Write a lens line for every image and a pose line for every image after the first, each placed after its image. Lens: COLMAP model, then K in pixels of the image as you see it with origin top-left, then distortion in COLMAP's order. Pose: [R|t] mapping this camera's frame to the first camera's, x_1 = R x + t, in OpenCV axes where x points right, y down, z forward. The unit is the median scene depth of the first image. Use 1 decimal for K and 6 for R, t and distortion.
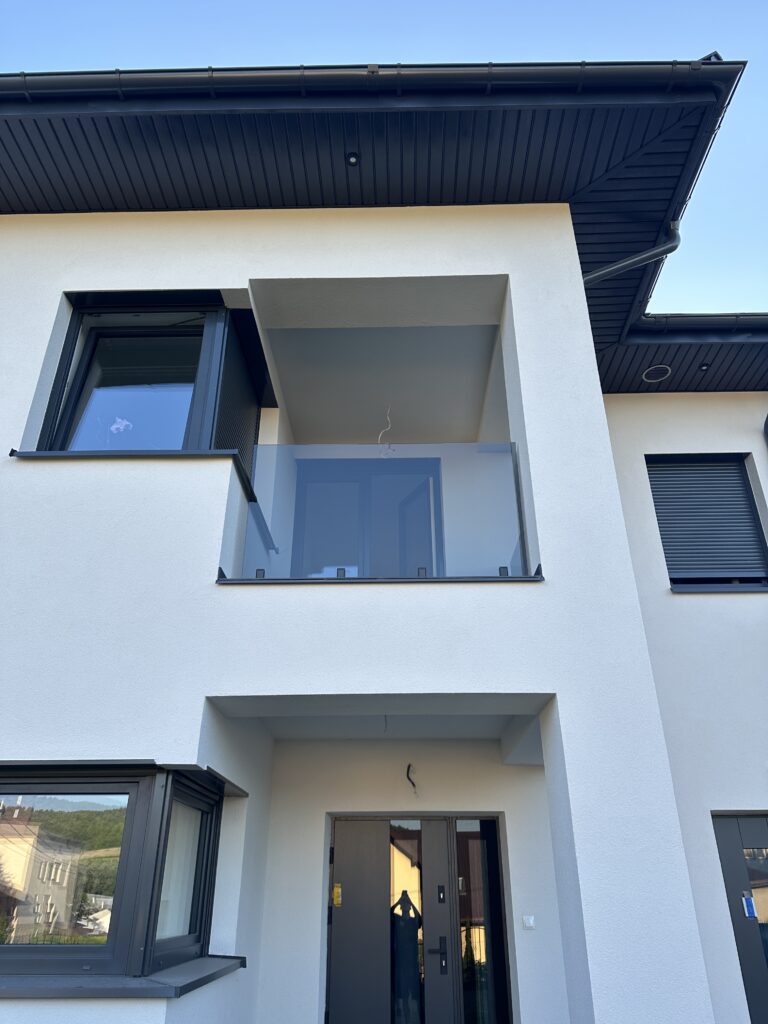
lens RADIAL K [[726.2, 0, 384.0], [0, 726.2, 512.0], [0, 0, 1]] dist [-0.041237, -0.002455]
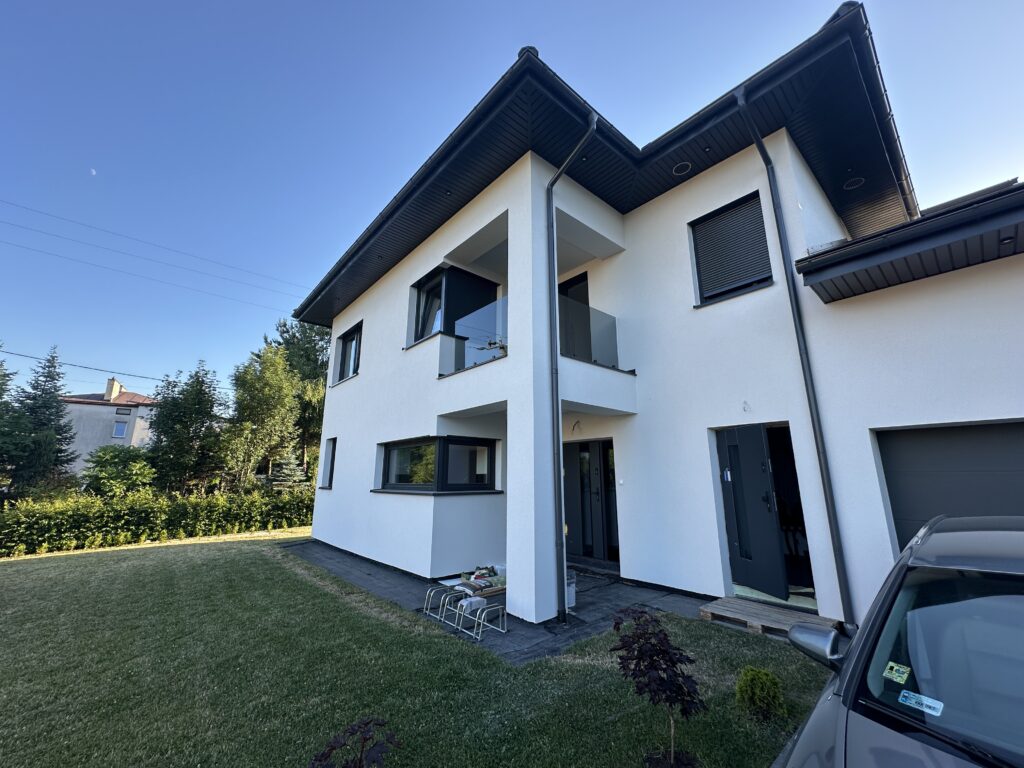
lens RADIAL K [[407.6, 0, 512.0], [0, 407.6, 384.0], [0, 0, 1]] dist [-0.000437, -0.000014]
pose [[0.675424, -0.163705, -0.719029, 1.120144], [0.346084, 0.931368, 0.113046, 0.026921], [0.651175, -0.325199, 0.685724, -0.002465]]
